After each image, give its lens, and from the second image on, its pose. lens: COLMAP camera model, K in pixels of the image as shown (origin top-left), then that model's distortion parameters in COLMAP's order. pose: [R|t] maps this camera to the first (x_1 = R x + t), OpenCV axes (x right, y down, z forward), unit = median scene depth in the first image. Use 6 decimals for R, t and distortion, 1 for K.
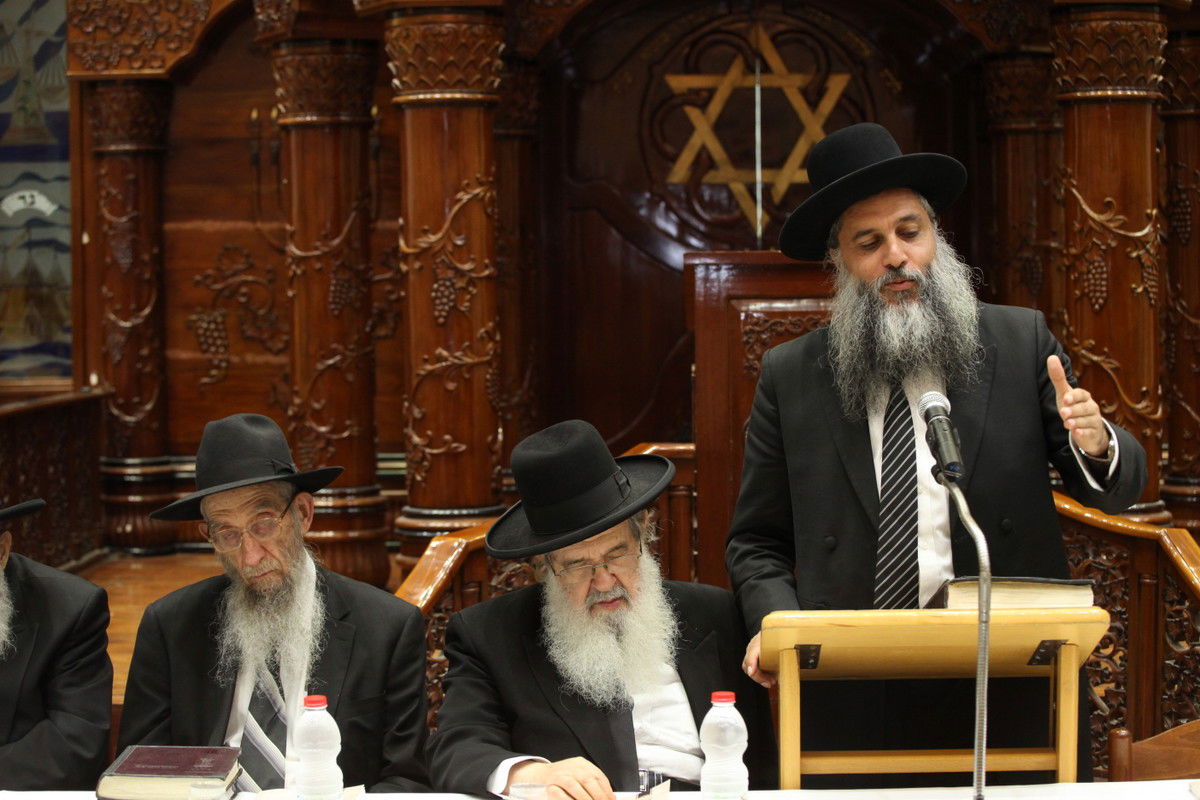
lens RADIAL K [[2543.1, 0, 601.5], [0, 2543.1, 387.0], [0, 0, 1]] dist [-0.247075, 0.000000]
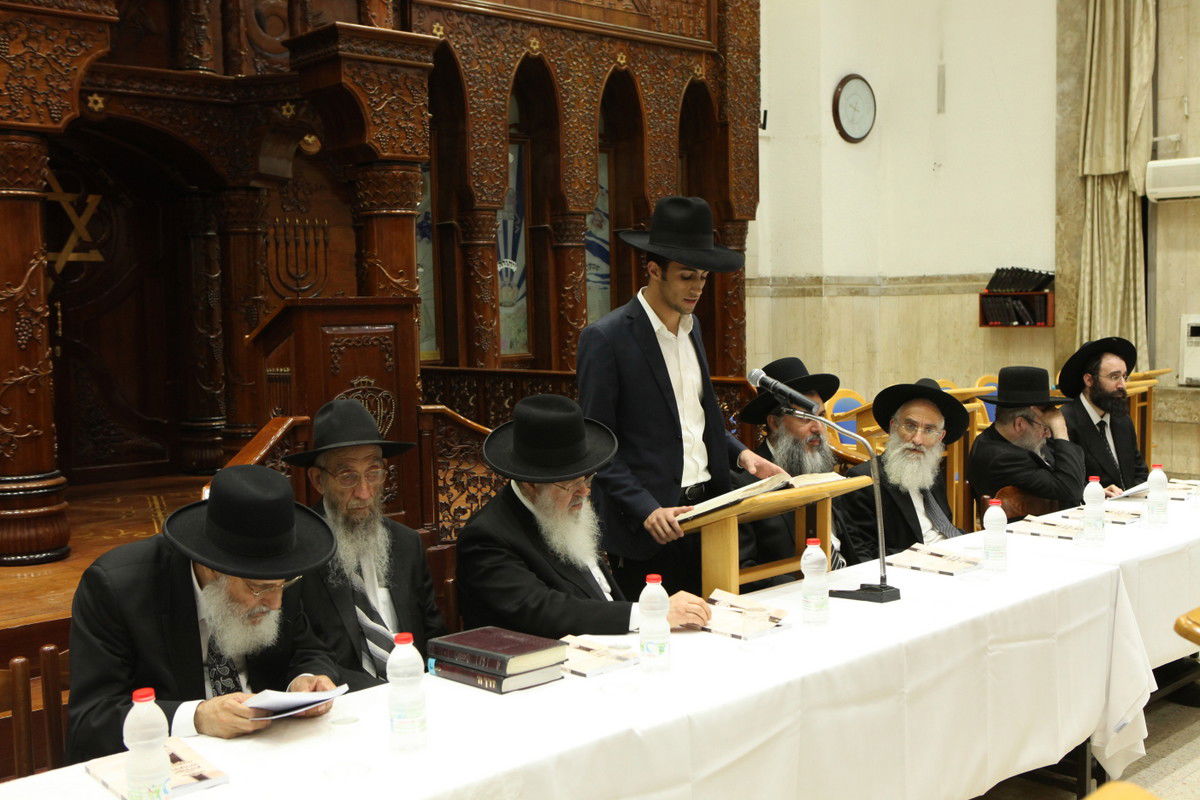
lens RADIAL K [[1283.4, 0, 603.9], [0, 1283.4, 397.9], [0, 0, 1]] dist [-0.031376, 0.000000]
pose [[0.699283, -0.050506, 0.713059, -0.318765], [0.041038, 0.998692, 0.030492, -0.004943], [-0.713666, 0.007940, 0.700441, 0.222838]]
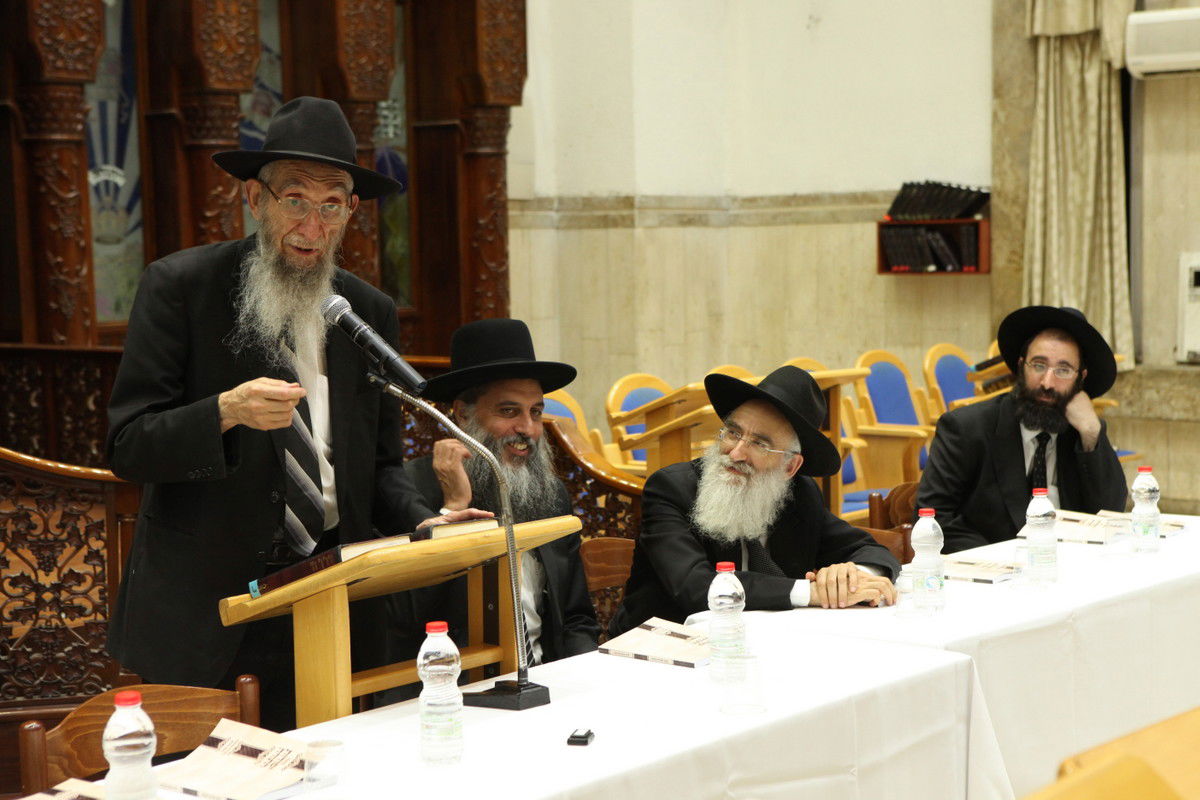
lens RADIAL K [[2026.2, 0, 596.3], [0, 2026.2, 399.3], [0, 0, 1]] dist [0.098519, 0.000000]
pose [[0.609334, -0.061490, 0.790526, -0.274526], [0.047230, 0.998033, 0.041226, -0.003412], [-0.791506, 0.012216, 0.611039, 0.195610]]
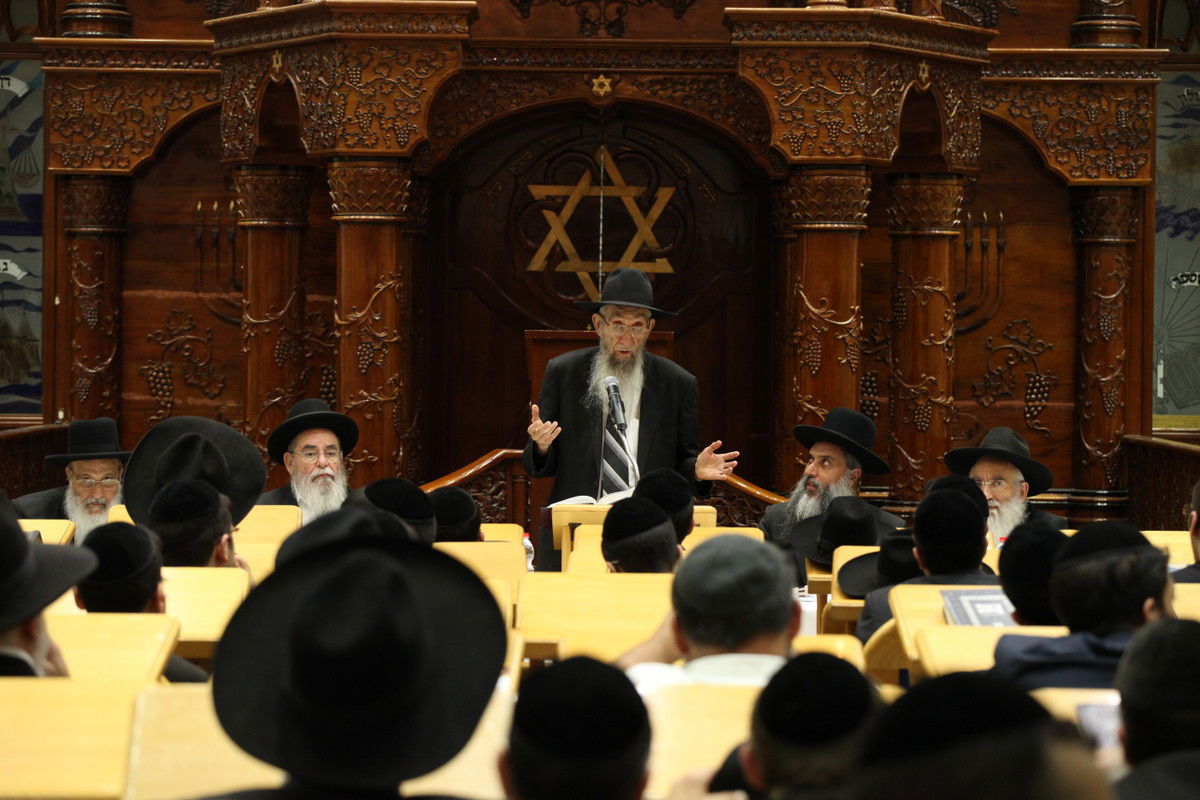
lens RADIAL K [[3963.0, 0, 607.7], [0, 3963.0, 396.3], [0, 0, 1]] dist [0.319943, 0.000000]
pose [[0.999108, 0.024356, 0.034496, -0.001030], [-0.023340, 0.999291, -0.029553, 0.046971], [-0.035191, 0.028722, 0.998968, -1.150858]]
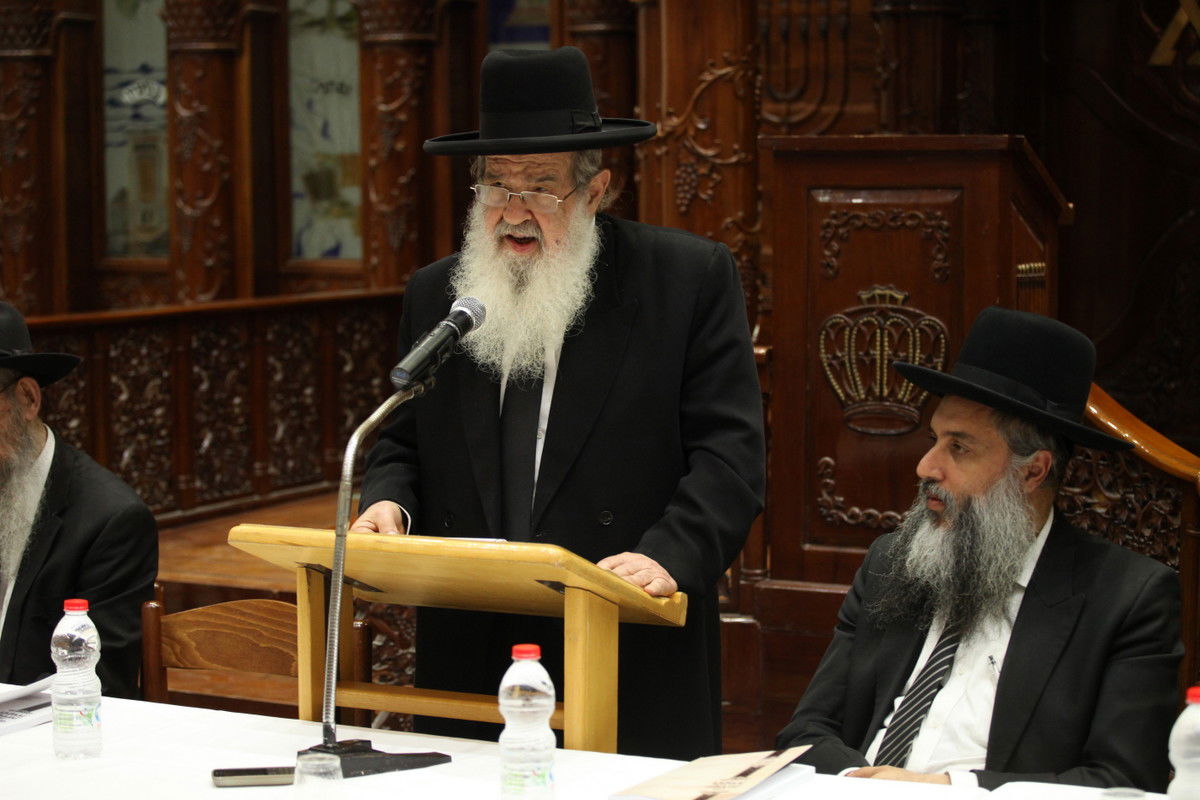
lens RADIAL K [[2622.3, 0, 604.6], [0, 2622.3, 401.9], [0, 0, 1]] dist [-0.236158, 0.000000]
pose [[0.902890, 0.047906, -0.427193, 0.295825], [-0.027715, 0.998190, 0.053364, -0.005181], [0.428976, -0.036342, 0.902584, 0.097983]]
